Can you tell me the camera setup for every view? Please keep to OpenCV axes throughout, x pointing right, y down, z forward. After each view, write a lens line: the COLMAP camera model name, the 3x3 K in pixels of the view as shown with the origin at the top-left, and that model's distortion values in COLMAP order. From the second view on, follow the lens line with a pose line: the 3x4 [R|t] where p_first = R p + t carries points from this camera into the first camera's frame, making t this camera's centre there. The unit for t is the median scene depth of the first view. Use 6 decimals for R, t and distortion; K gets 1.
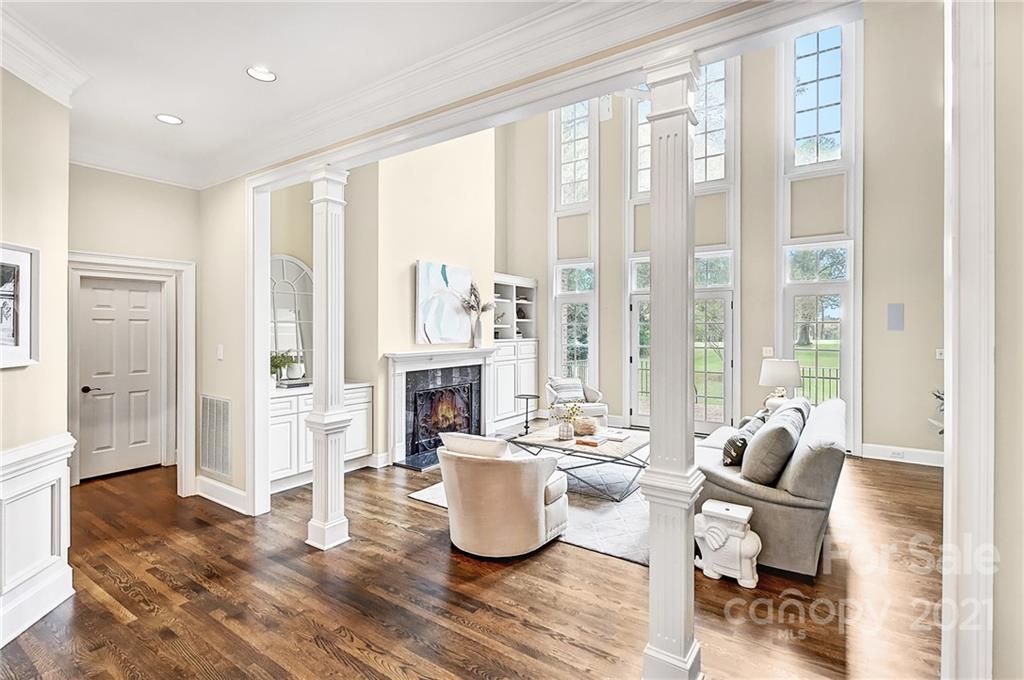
lens RADIAL K [[475.7, 0, 508.8], [0, 475.7, 329.6], [0, 0, 1]] dist [0.001404, 0.000201]
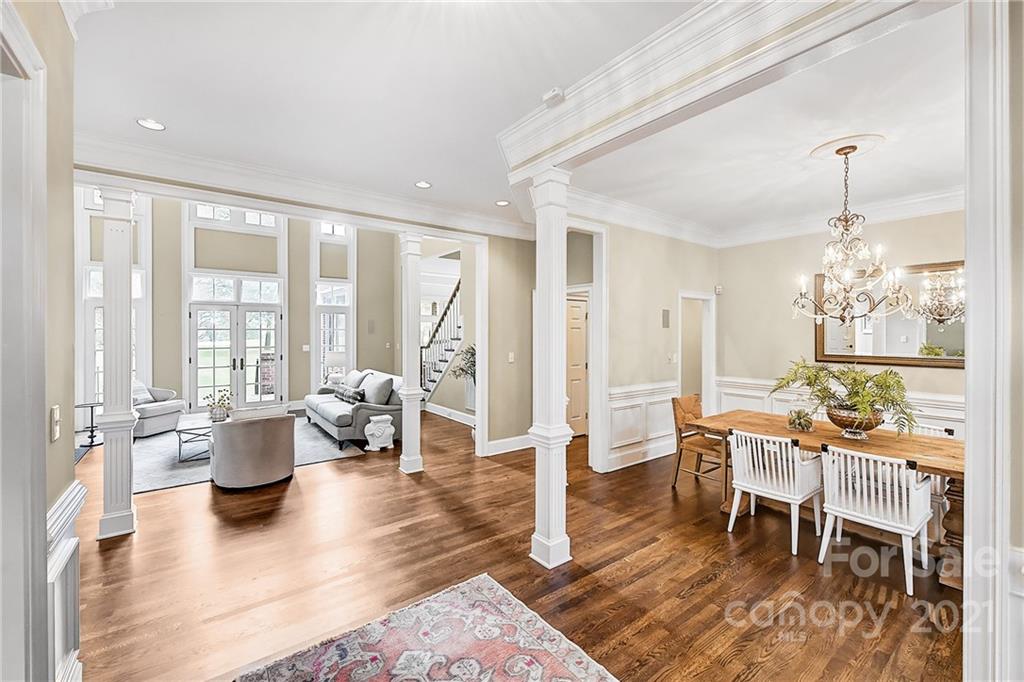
lens RADIAL K [[425.8, 0, 515.6], [0, 425.8, 334.0], [0, 0, 1]] dist [0.000362, -0.000118]
pose [[0.321612, -0.005681, 0.946854, -0.537198], [0.002090, 0.999984, 0.005290, -0.004810], [-0.946869, 0.000278, 0.321619, -0.090602]]
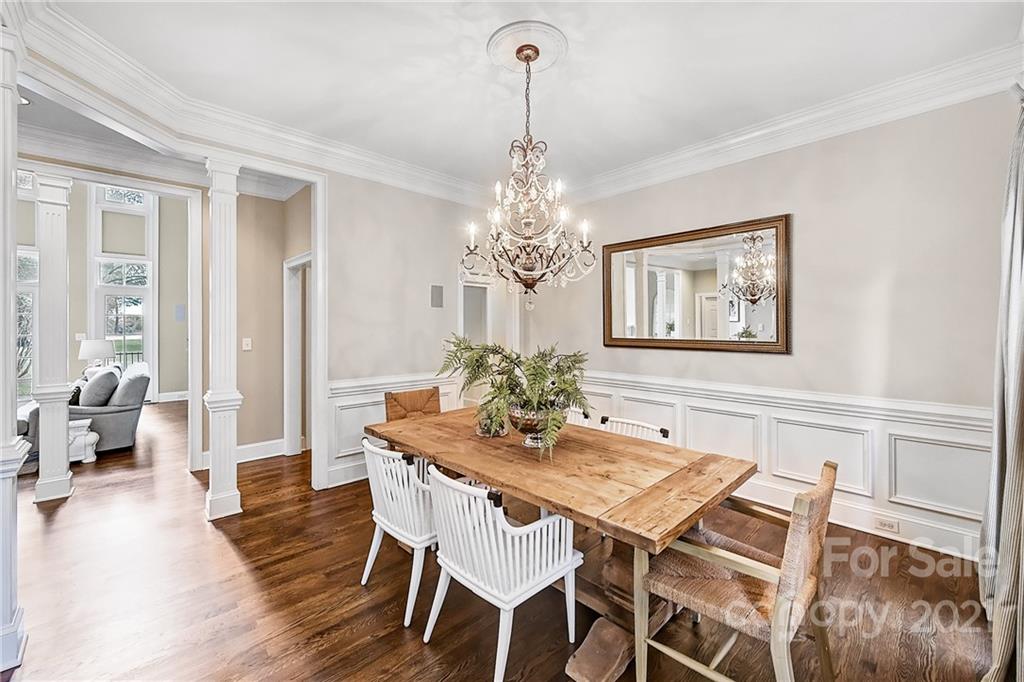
lens RADIAL K [[413.1, 0, 510.6], [0, 413.1, 324.8], [0, 0, 1]] dist [-0.010102, -0.000017]
pose [[0.219757, -0.001693, 0.975553, -0.276457], [0.004175, 0.999991, 0.000795, 0.017481], [-0.975546, 0.003898, 0.219762, -0.373243]]
